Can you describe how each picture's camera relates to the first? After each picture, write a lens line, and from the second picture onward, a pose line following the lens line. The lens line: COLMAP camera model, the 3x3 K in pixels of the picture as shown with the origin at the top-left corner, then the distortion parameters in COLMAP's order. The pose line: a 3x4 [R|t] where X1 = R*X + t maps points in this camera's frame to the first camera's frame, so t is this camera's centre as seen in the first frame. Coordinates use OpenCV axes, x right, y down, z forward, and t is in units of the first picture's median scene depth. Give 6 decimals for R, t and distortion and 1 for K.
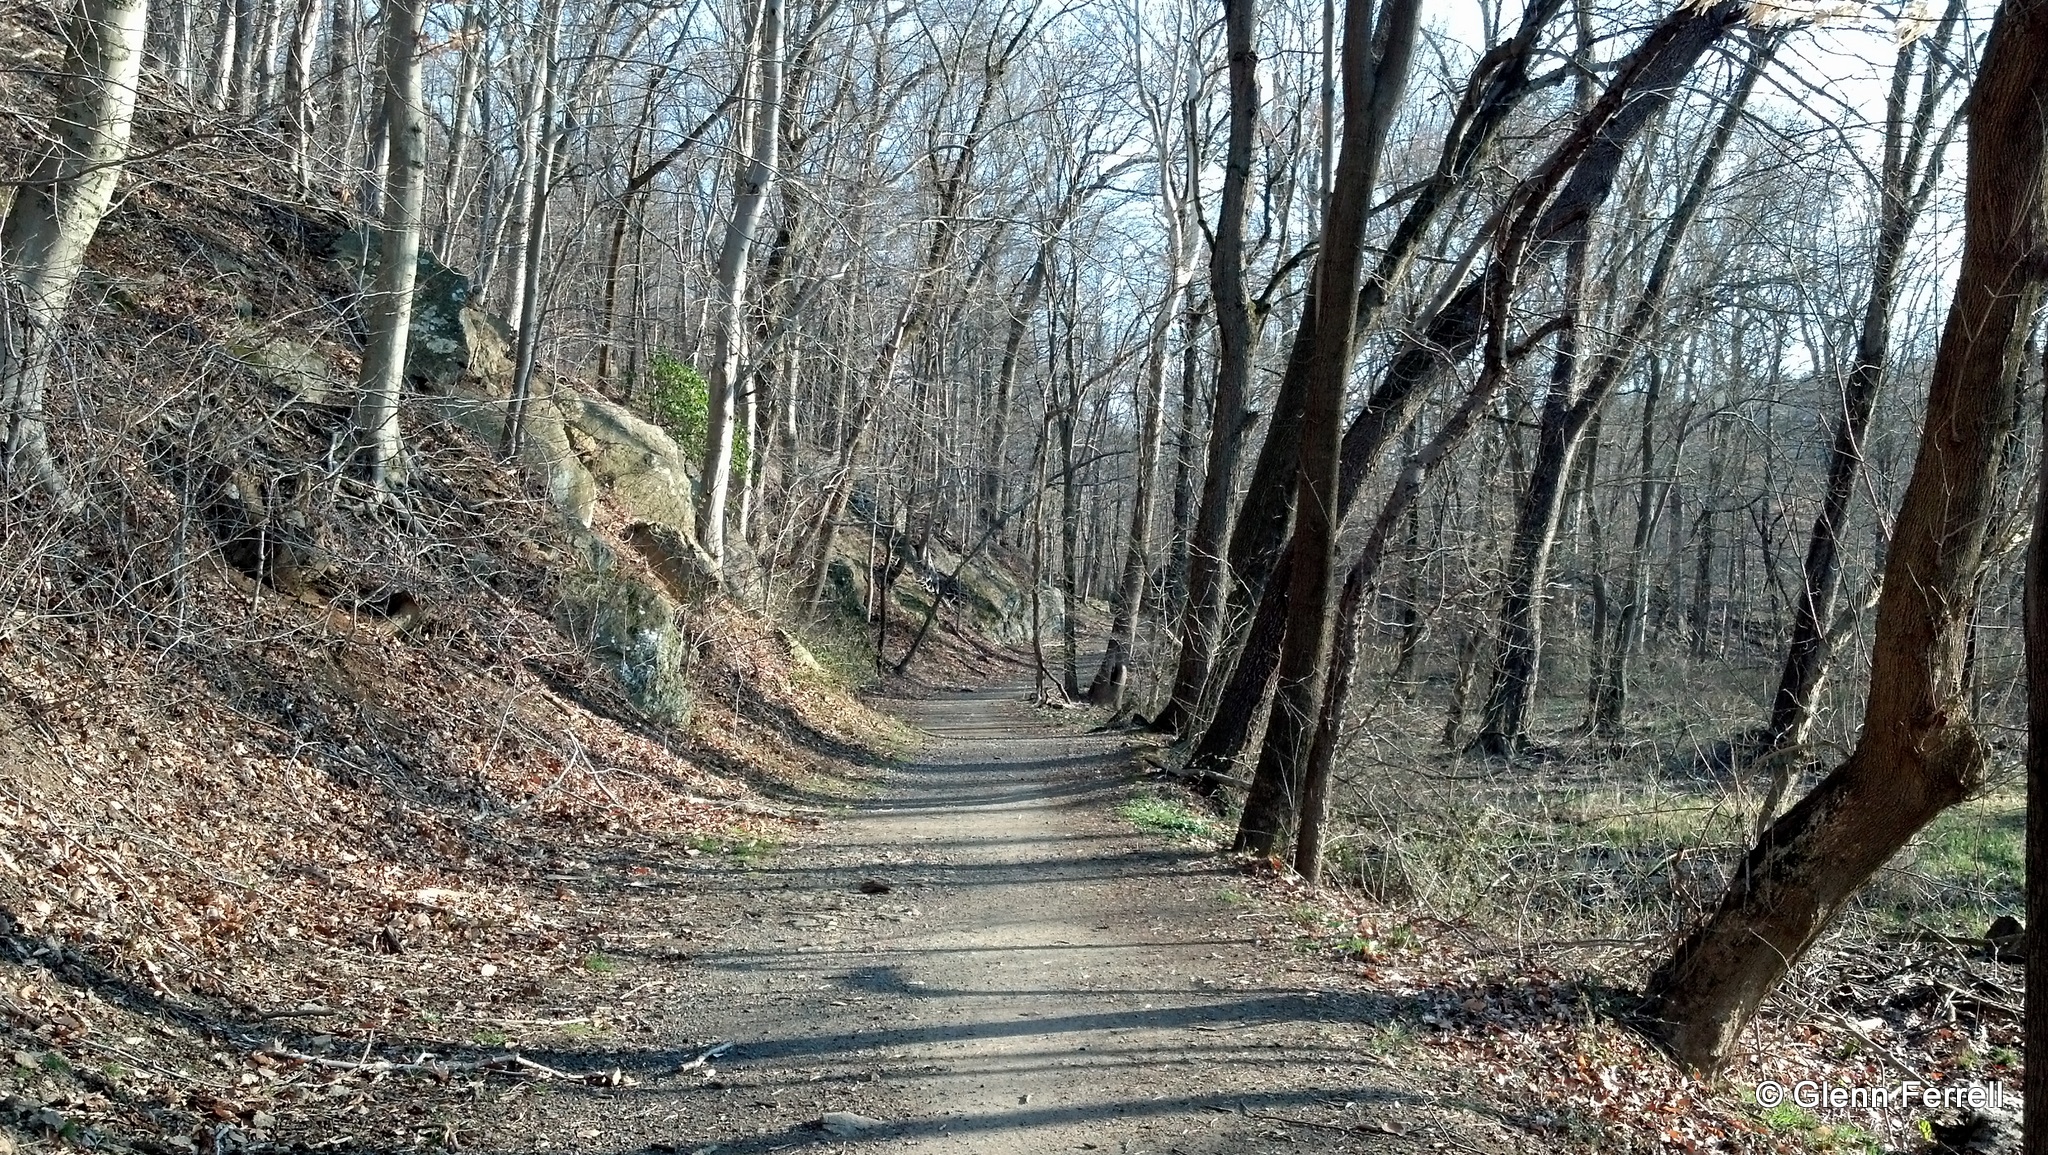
lens RADIAL K [[1607.8, 0, 1024.4], [0, 1607.8, 572.5], [0, 0, 1]] dist [0.003083, 0.000753]
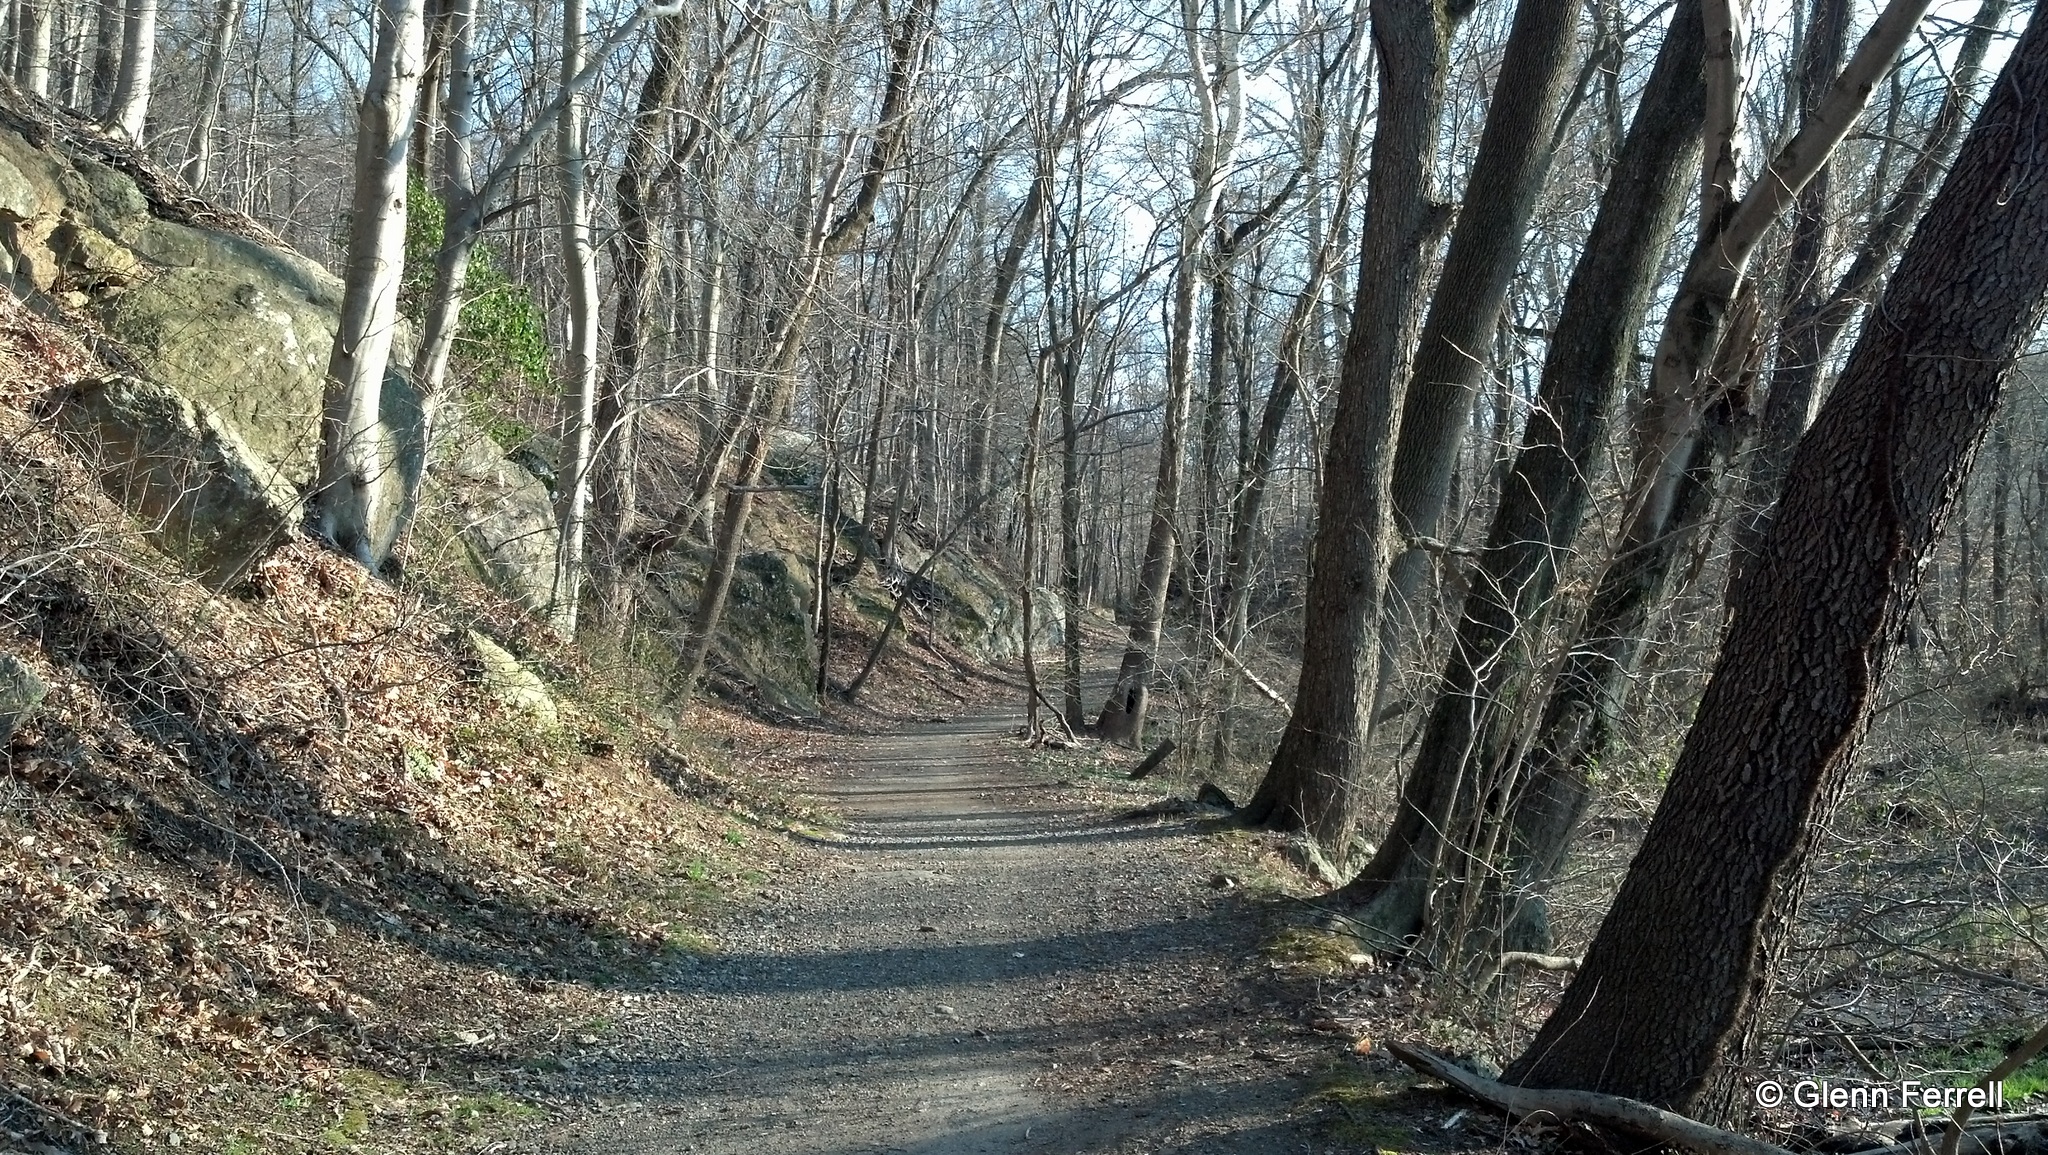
lens RADIAL K [[1607.8, 0, 1024.0], [0, 1607.8, 585.7], [0, 0, 1]] dist [0.003083, 0.000753]
pose [[0.999984, -0.005302, 0.002099, 0.003880], [0.005306, 0.999984, -0.002111, 0.010533], [-0.002088, 0.002122, 0.999996, 0.227383]]
